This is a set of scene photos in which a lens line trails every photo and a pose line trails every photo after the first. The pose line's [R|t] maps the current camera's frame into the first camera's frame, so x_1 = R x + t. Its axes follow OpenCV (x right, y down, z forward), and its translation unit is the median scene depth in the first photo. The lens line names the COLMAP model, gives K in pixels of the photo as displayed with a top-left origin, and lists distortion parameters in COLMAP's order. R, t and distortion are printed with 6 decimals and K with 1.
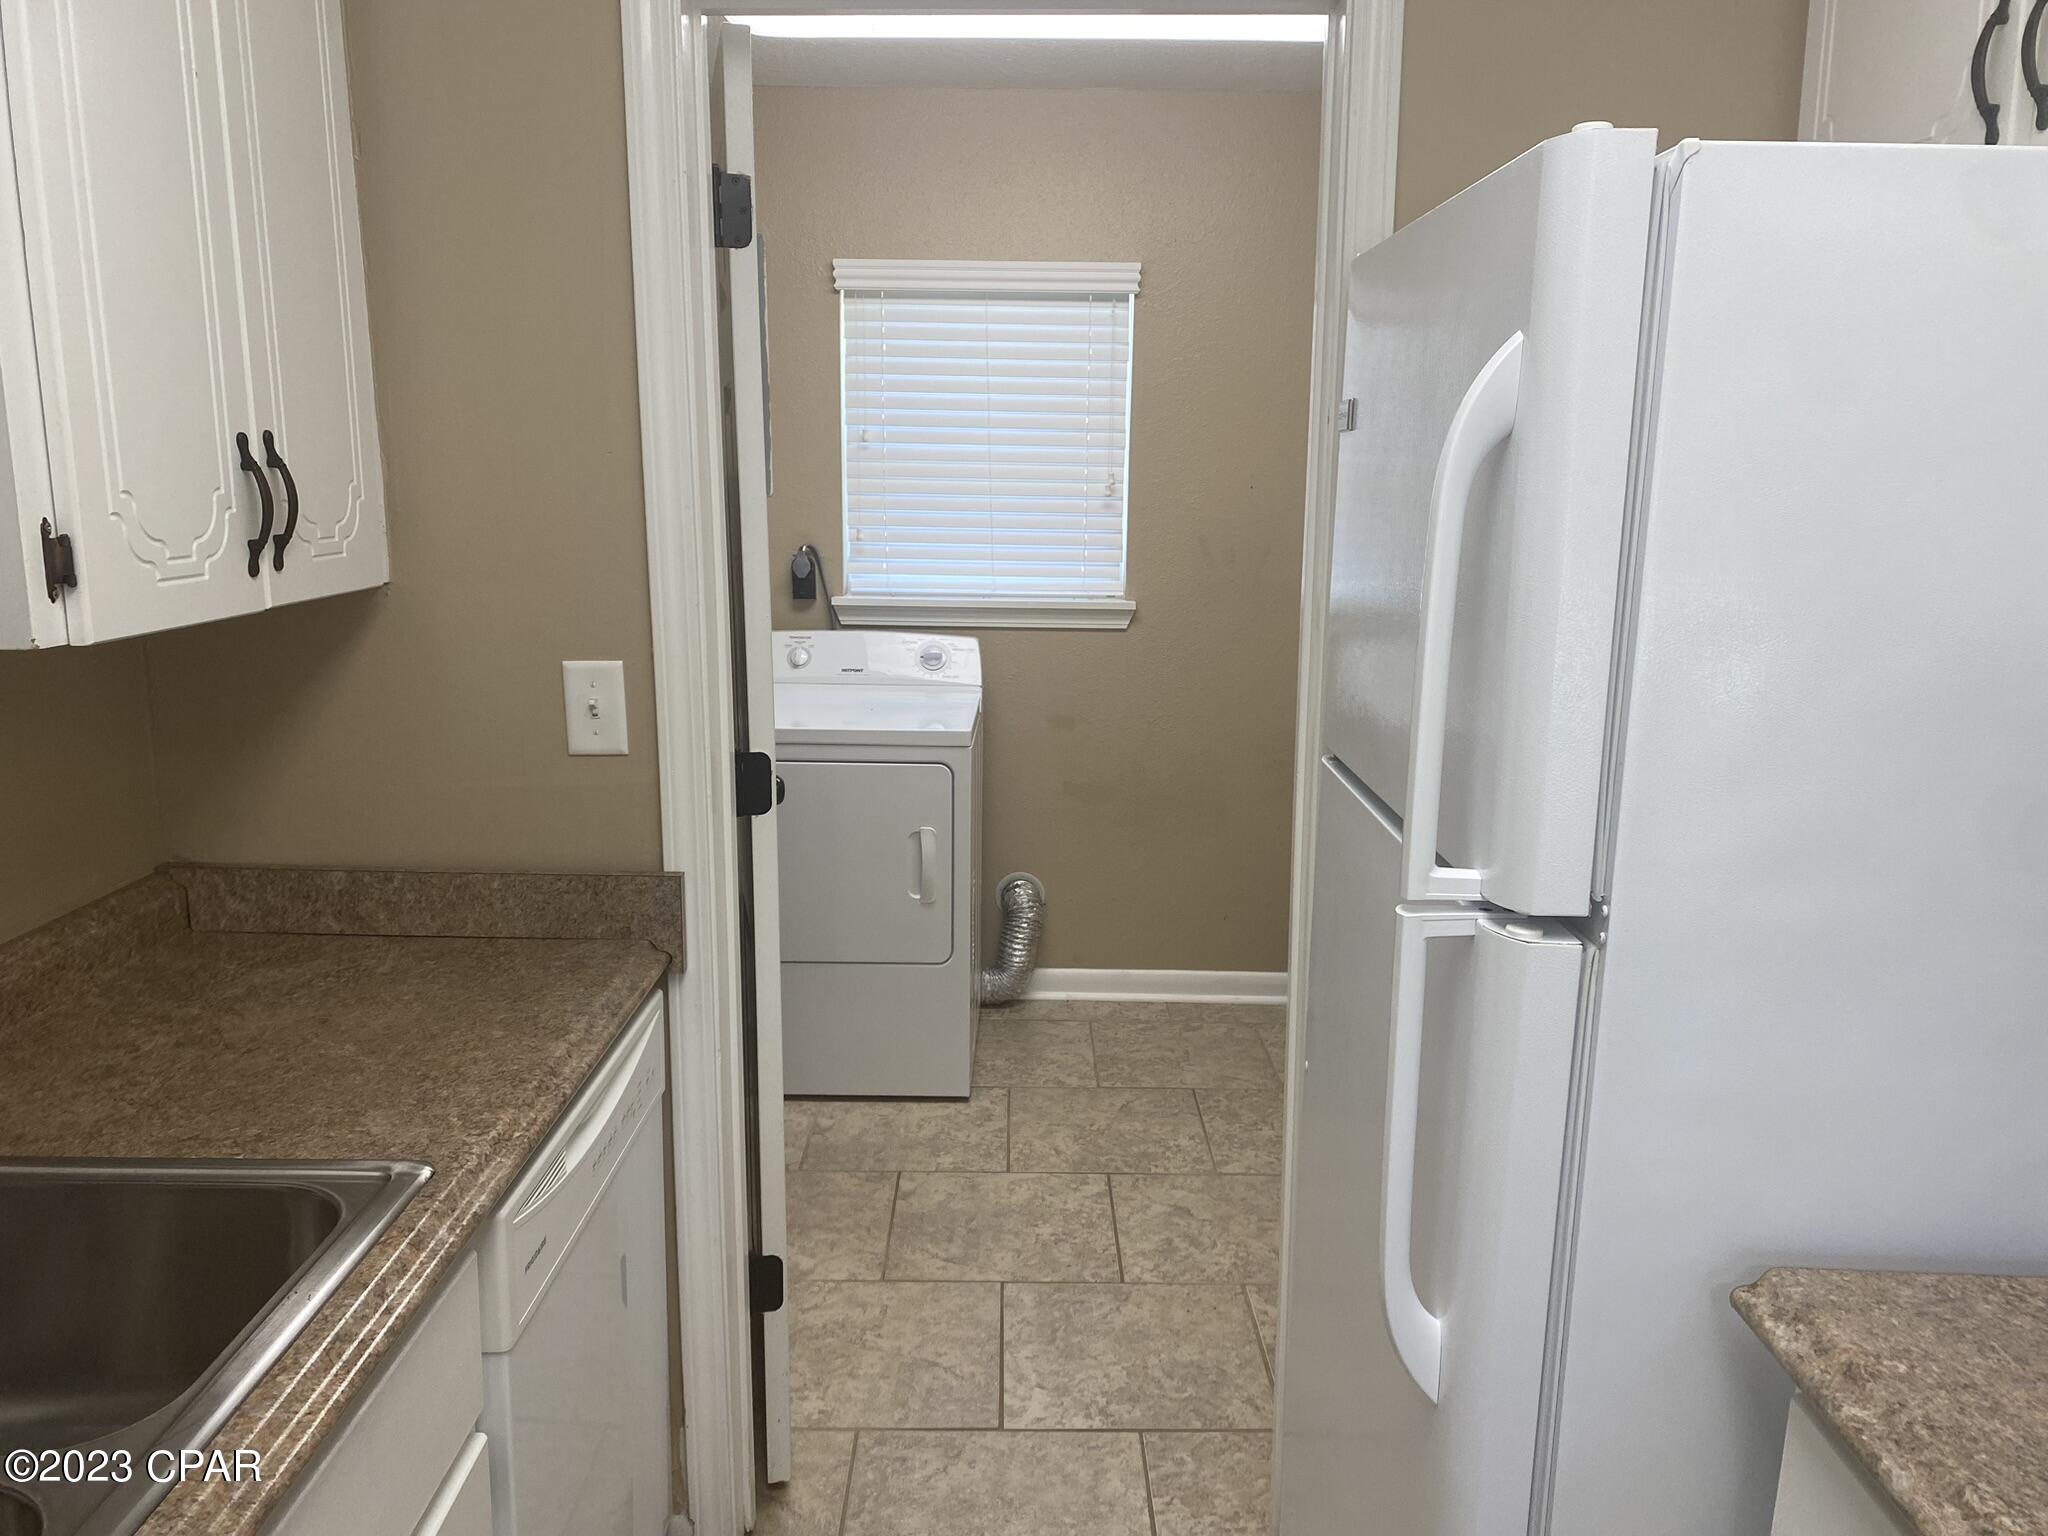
lens RADIAL K [[1594.7, 0, 1024.0], [0, 1594.7, 768.0], [0, 0, 1]] dist [0.038911, -0.007461]
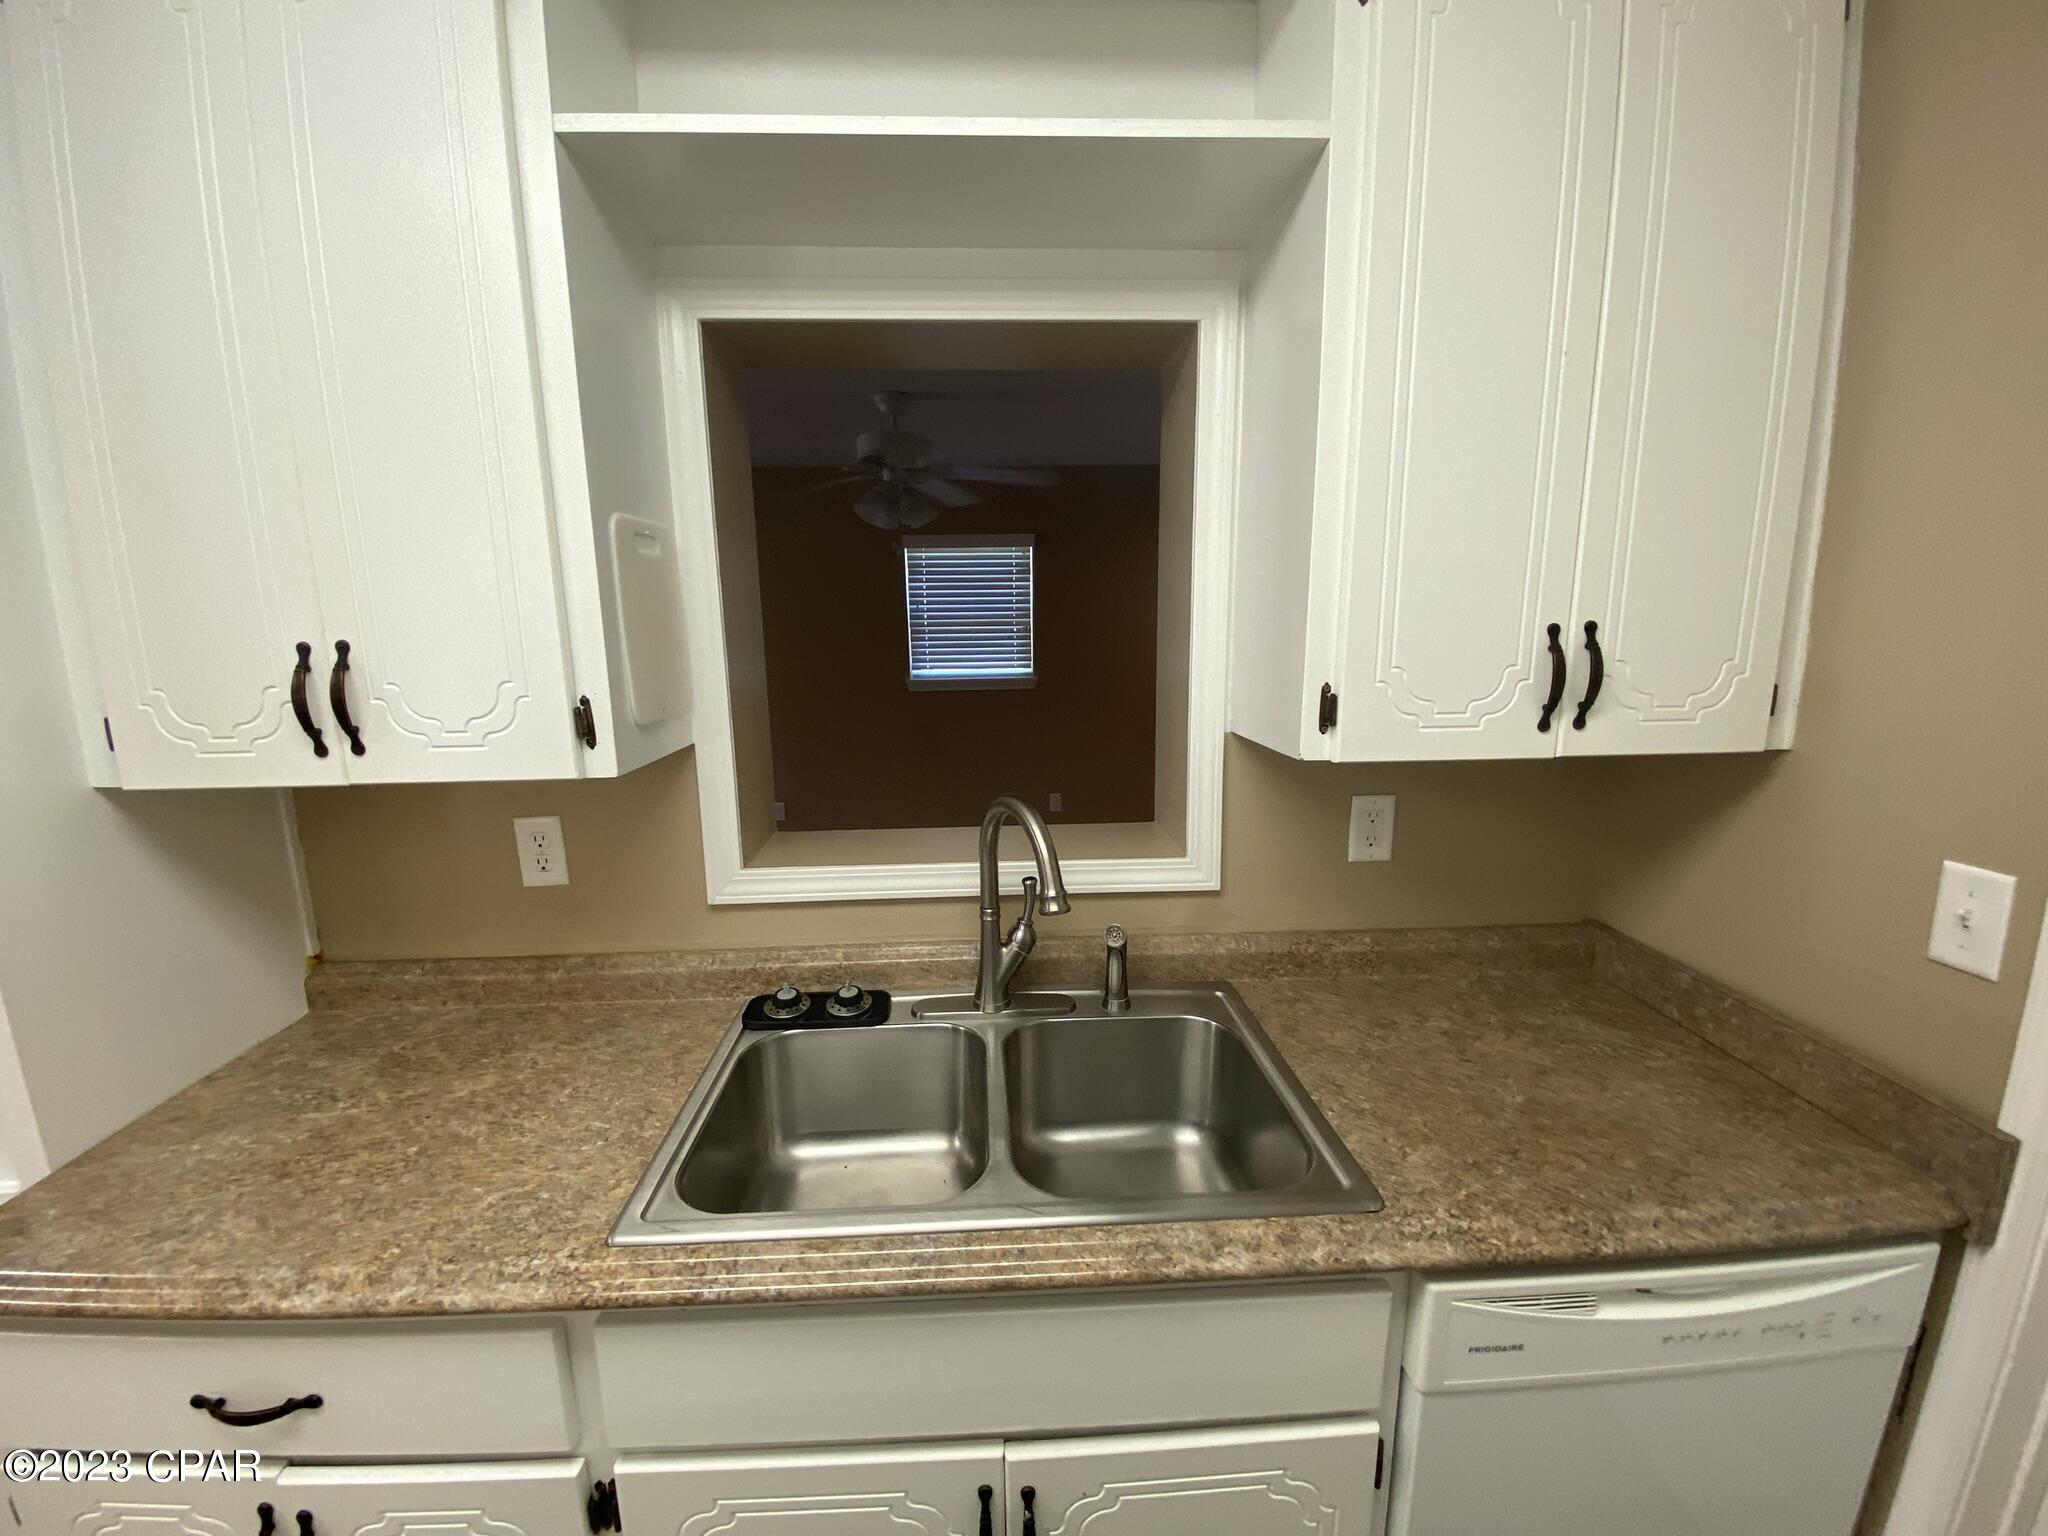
lens RADIAL K [[813.7, 0, 1019.8], [0, 813.7, 771.6], [0, 0, 1]] dist [0.027983, -0.022676]
pose [[0.055974, 0.176716, -0.982669, 0.133923], [-0.178495, 0.970127, 0.164293, -0.098254], [0.982347, 0.166205, 0.085845, 0.427629]]
